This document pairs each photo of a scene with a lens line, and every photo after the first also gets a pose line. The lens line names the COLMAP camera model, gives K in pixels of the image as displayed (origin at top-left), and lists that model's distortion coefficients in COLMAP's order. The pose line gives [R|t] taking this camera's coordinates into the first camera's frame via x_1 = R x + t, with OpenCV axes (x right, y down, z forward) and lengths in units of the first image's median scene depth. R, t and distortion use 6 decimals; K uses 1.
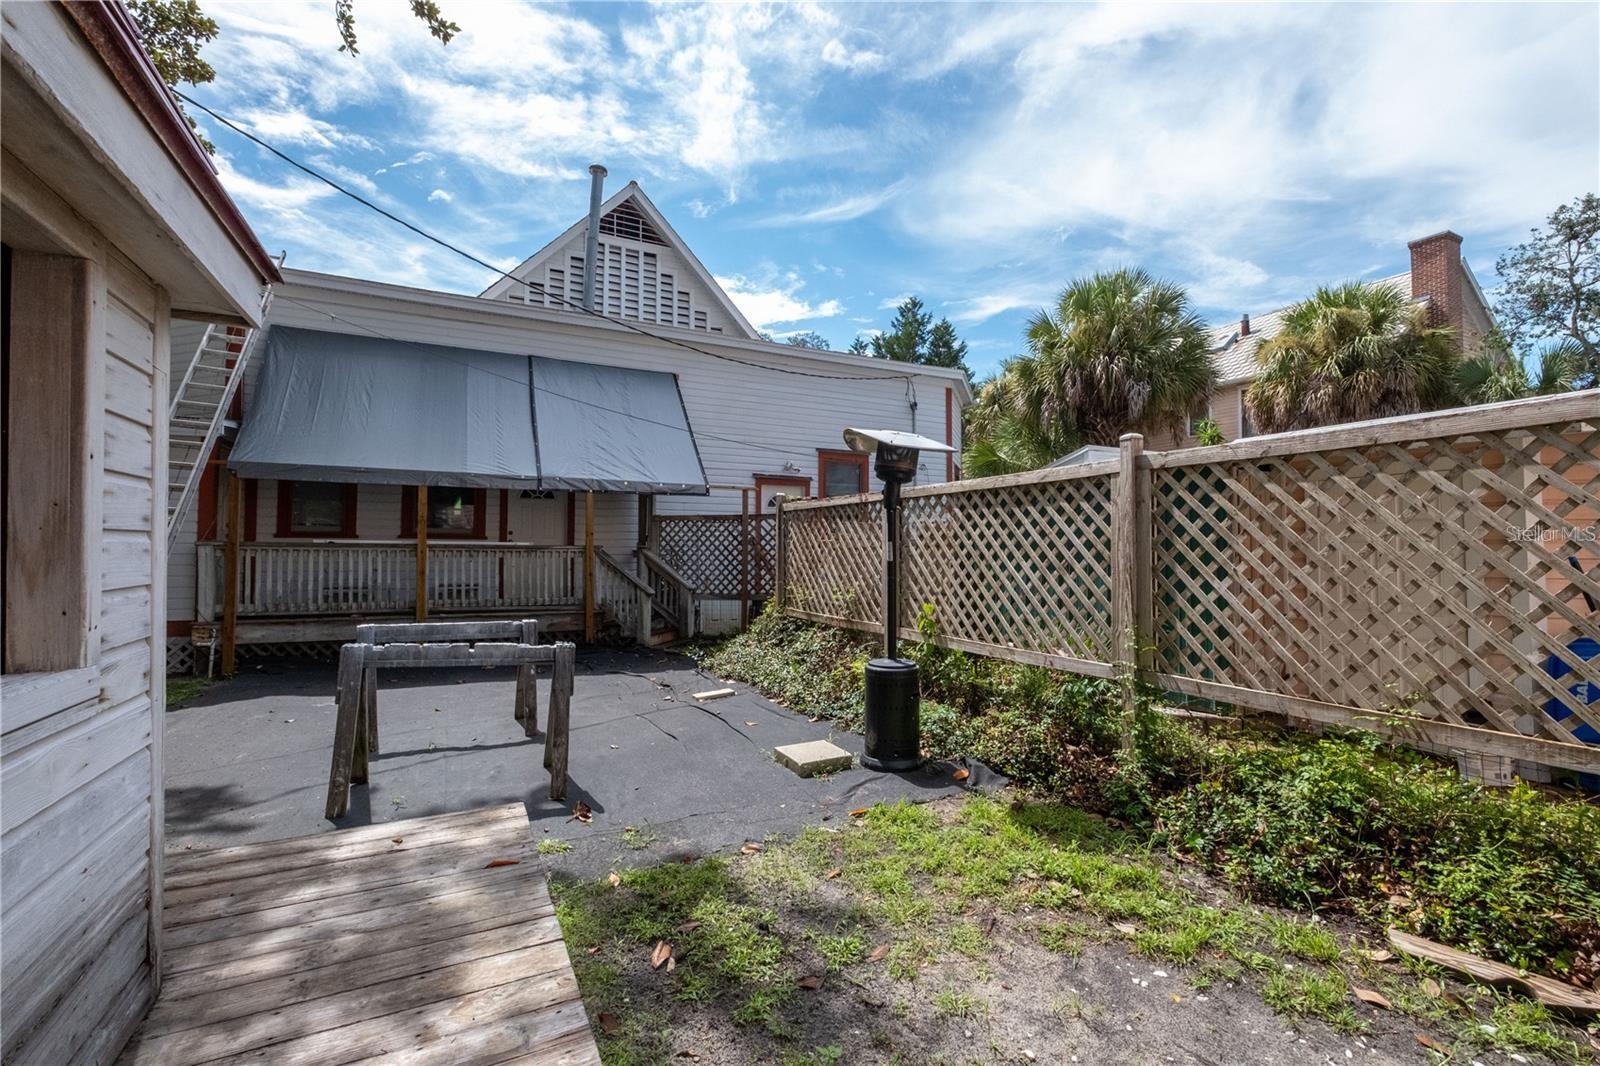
lens RADIAL K [[709.7, 0, 802.2], [0, 709.7, 536.3], [0, 0, 1]] dist [-0.005749, -0.000461]
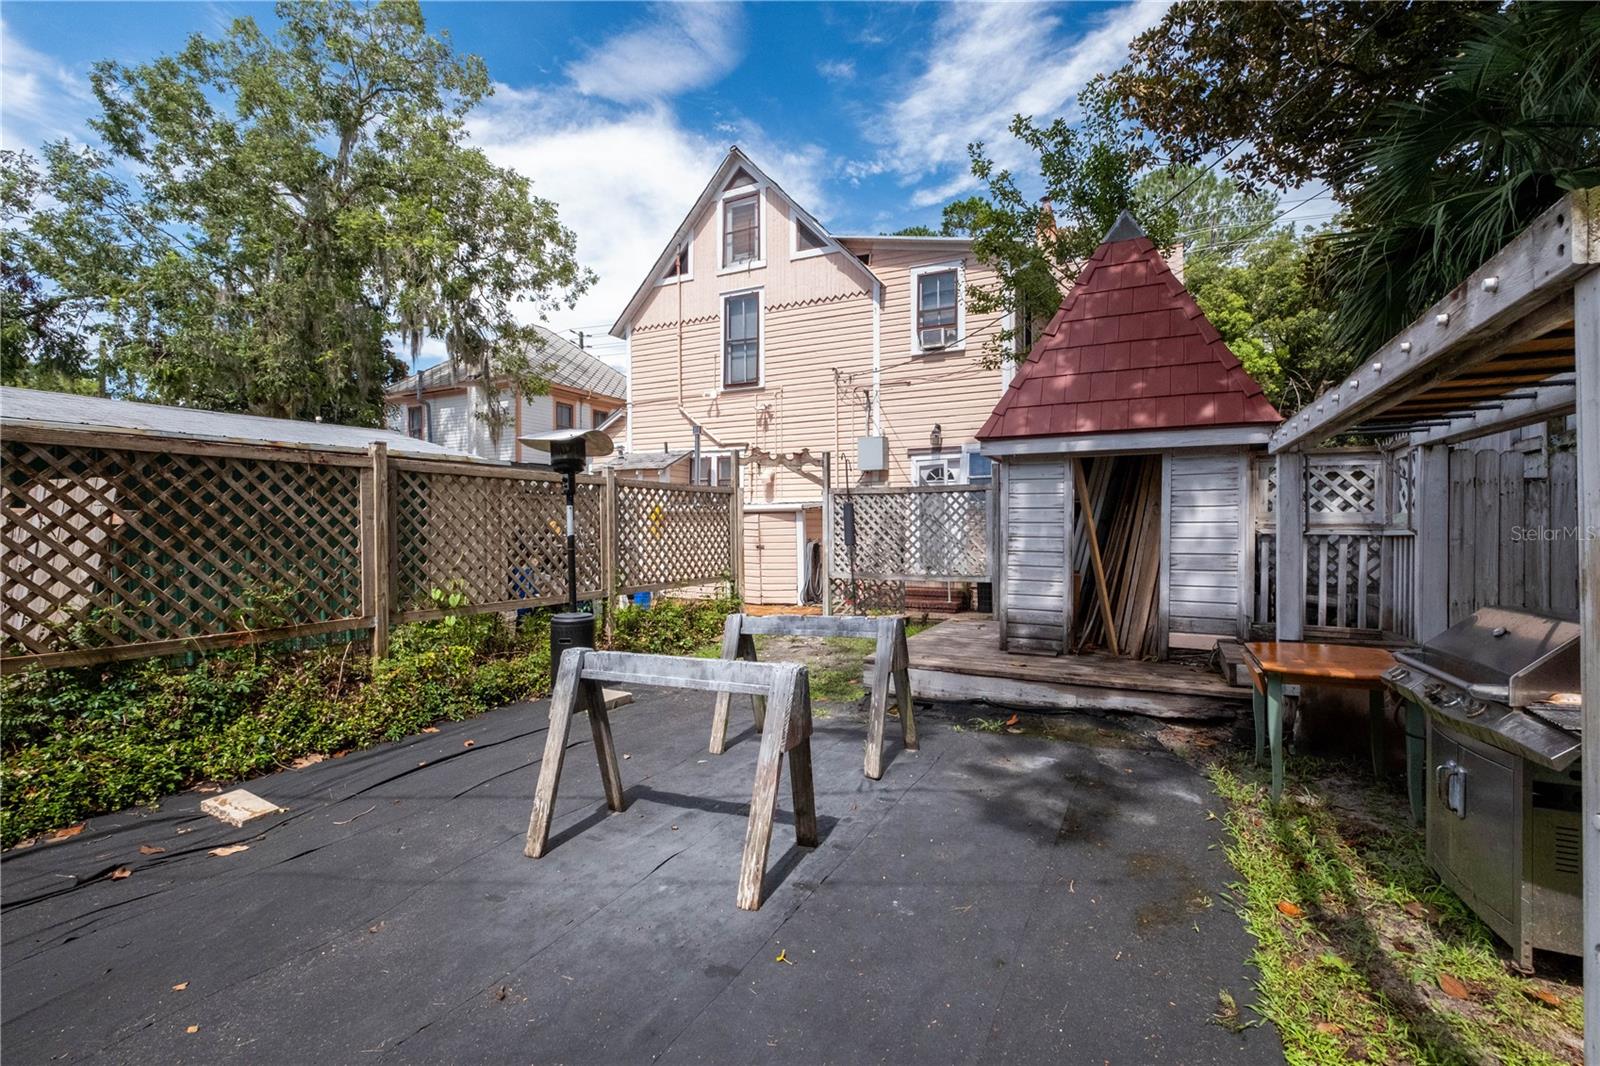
lens RADIAL K [[709.7, 0, 798.3], [0, 709.7, 530.0], [0, 0, 1]] dist [-0.005749, -0.000461]
pose [[-0.612969, -0.001833, 0.790105, -1.160748], [-0.003719, 0.999993, -0.000566, 0.026619], [-0.790098, -0.003285, -0.612971, 1.257656]]
